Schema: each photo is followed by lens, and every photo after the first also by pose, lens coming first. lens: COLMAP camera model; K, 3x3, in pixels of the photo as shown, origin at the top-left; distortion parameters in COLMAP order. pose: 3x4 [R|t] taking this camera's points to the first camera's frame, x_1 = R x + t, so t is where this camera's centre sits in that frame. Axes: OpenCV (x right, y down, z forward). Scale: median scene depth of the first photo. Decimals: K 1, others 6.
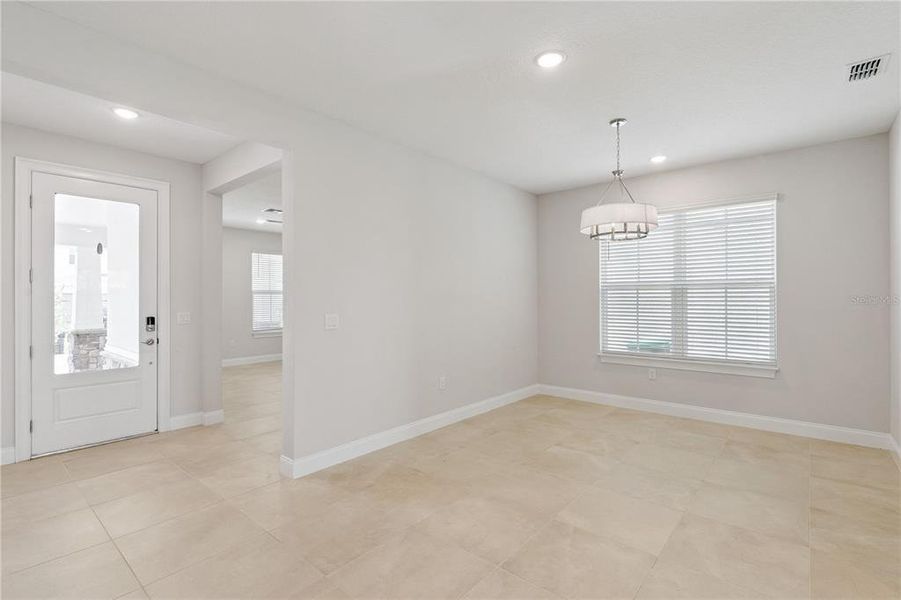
lens RADIAL K [[426.0, 0, 450.6], [0, 426.0, 297.8], [0, 0, 1]] dist [0.005522, 0.001150]
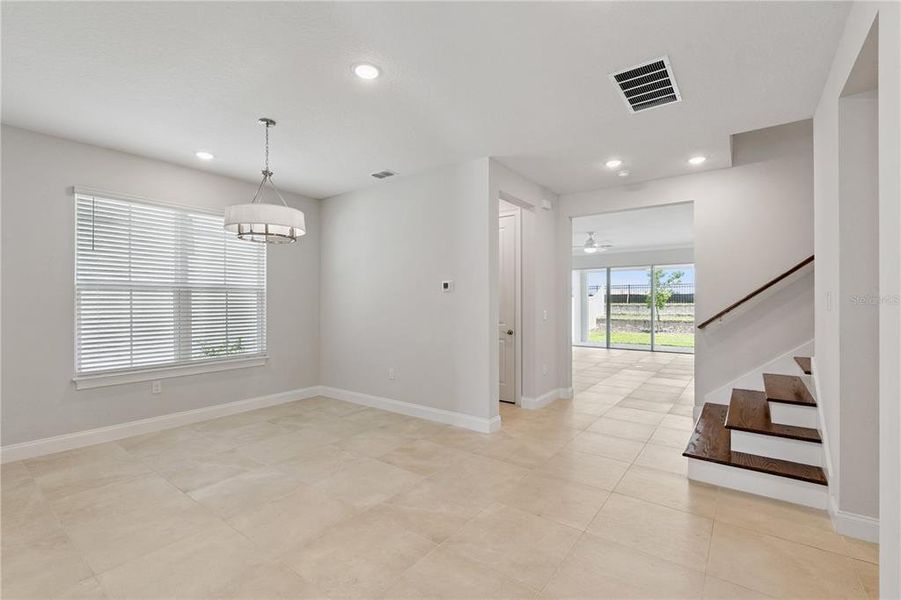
lens RADIAL K [[404.5, 0, 456.8], [0, 404.5, 300.9], [0, 0, 1]] dist [-0.002188, -0.000189]
pose [[-0.087498, 0.005282, 0.996151, -0.425220], [-0.005499, 0.999968, -0.005785, 0.002407], [-0.996149, -0.005984, -0.087467, 0.475253]]
